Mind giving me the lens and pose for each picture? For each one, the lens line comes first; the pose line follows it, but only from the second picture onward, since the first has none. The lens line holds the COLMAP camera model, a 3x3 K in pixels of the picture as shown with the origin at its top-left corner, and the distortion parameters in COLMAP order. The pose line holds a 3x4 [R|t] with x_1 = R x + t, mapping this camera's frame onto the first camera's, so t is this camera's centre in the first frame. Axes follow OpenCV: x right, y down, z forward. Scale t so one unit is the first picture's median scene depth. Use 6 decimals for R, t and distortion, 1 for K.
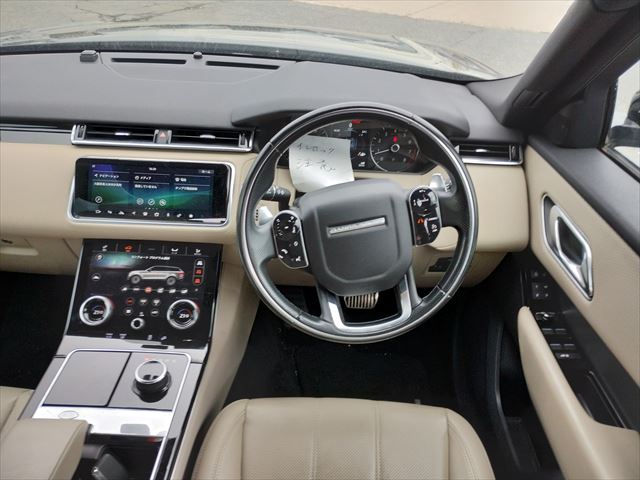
lens RADIAL K [[532.9, 0, 322.4], [0, 532.9, 235.4], [0, 0, 1]] dist [0.035358, -0.044800]
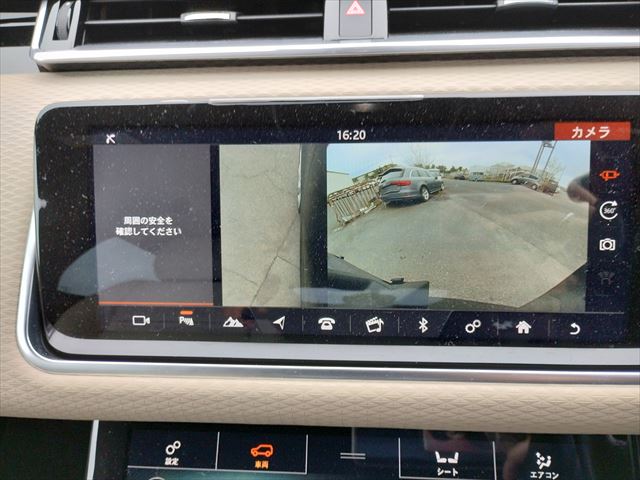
lens RADIAL K [[532.9, 0, 318.7], [0, 532.9, 240.5], [0, 0, 1]] dist [0.035358, -0.044800]
pose [[0.995090, -0.043267, -0.089019, -0.313808], [0.047153, 0.998003, 0.042020, -0.088655], [0.087023, -0.046011, 0.995143, 0.765937]]
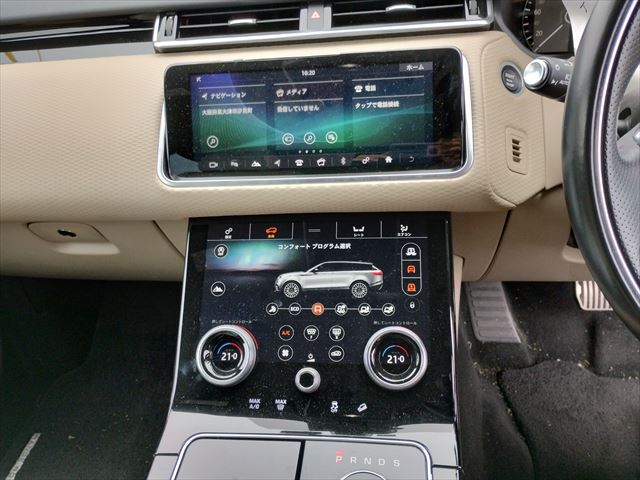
lens RADIAL K [[532.9, 0, 320.8], [0, 532.9, 240.8], [0, 0, 1]] dist [0.035358, -0.044800]
pose [[0.988440, -0.058127, -0.140029, -0.244247], [0.063738, 0.997320, 0.035923, 0.017925], [0.137565, -0.044433, 0.989496, 0.490383]]
